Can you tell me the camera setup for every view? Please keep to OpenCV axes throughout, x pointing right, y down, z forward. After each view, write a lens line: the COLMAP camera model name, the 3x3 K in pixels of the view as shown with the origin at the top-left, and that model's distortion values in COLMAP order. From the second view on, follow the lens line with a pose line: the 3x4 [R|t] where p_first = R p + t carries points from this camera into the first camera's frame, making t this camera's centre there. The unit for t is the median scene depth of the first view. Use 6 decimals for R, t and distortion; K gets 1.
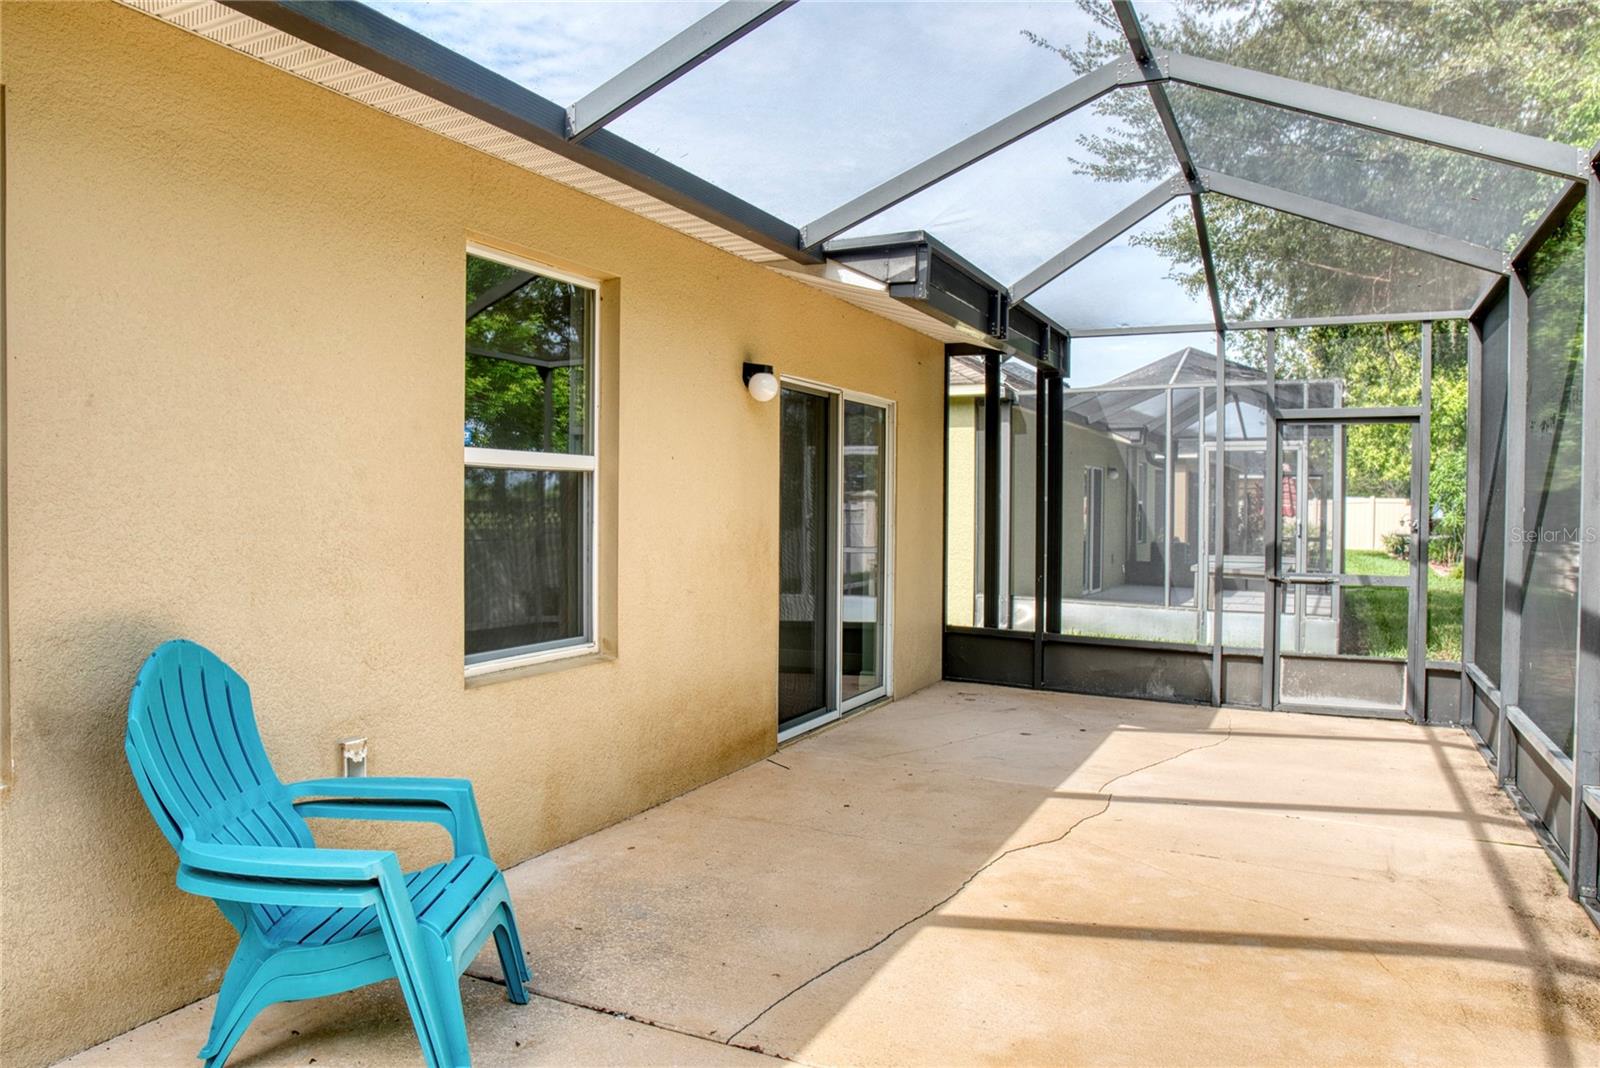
lens RADIAL K [[1128.8, 0, 794.5], [0, 1128.8, 529.4], [0, 0, 1]] dist [-0.100577, 0.058787]
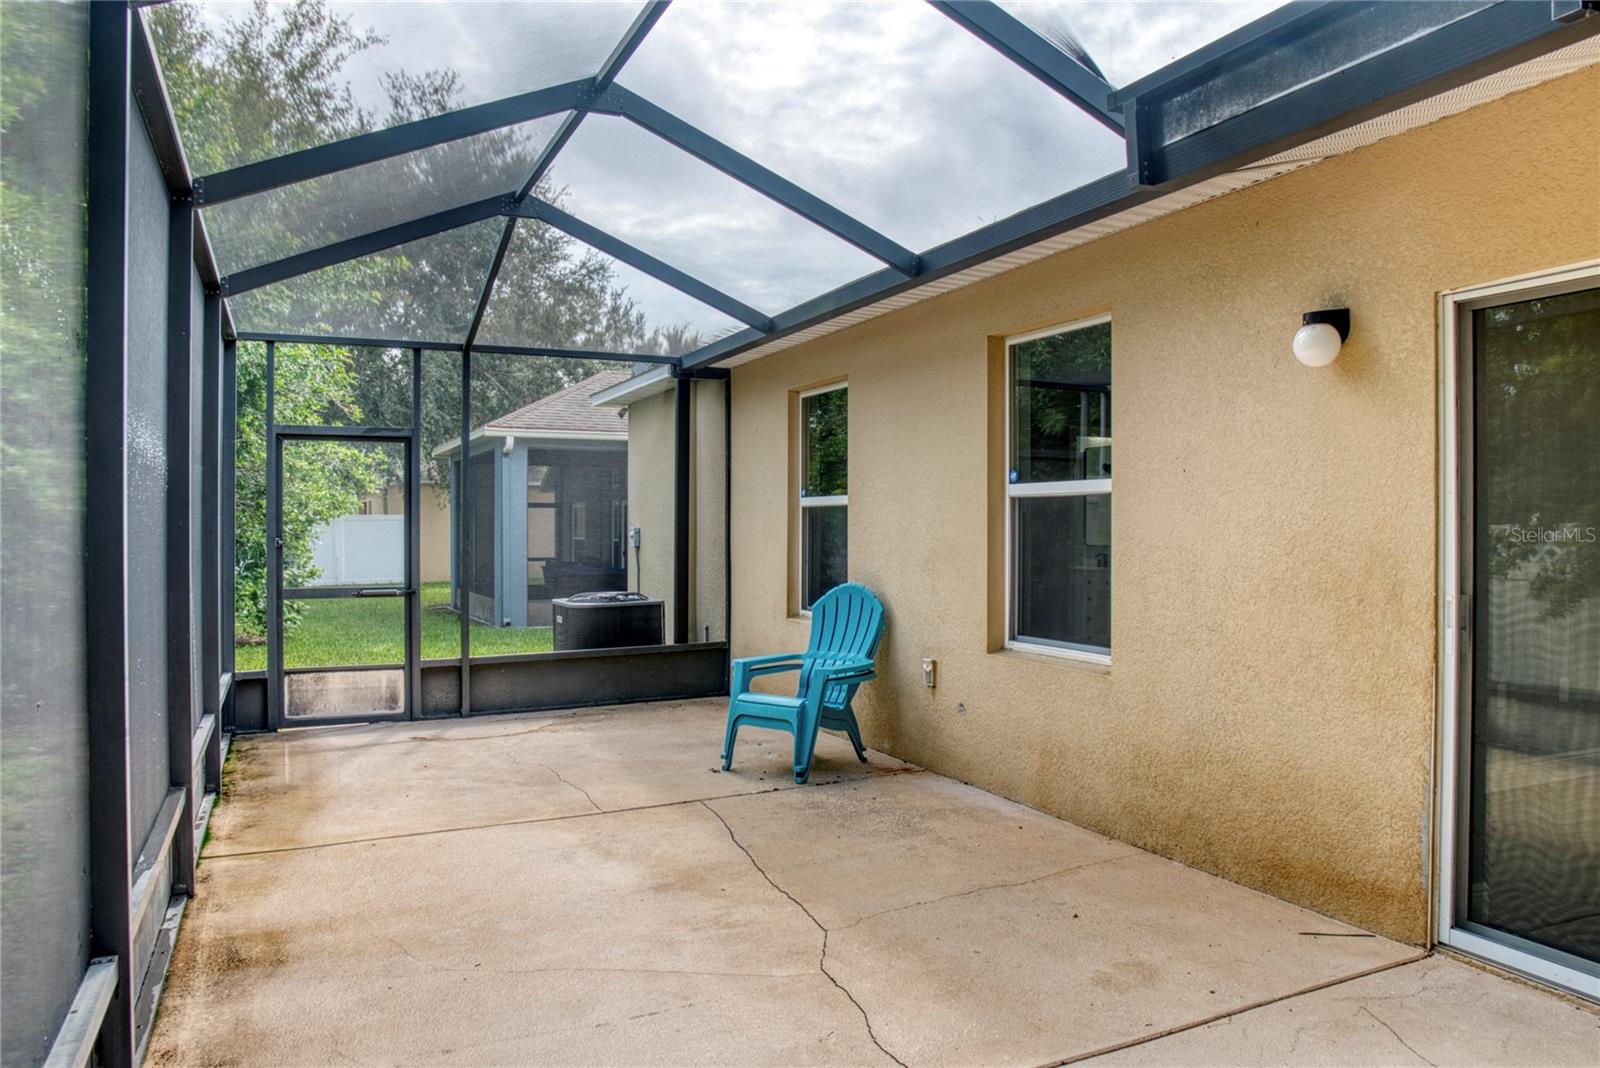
lens RADIAL K [[1128.8, 0, 798.0], [0, 1128.8, 533.8], [0, 0, 1]] dist [-0.100577, 0.058787]
pose [[-0.643488, -0.000753, -0.765456, 0.892088], [-0.016907, 0.999770, 0.013229, -0.024529], [0.765270, 0.021454, -0.643352, 1.593995]]
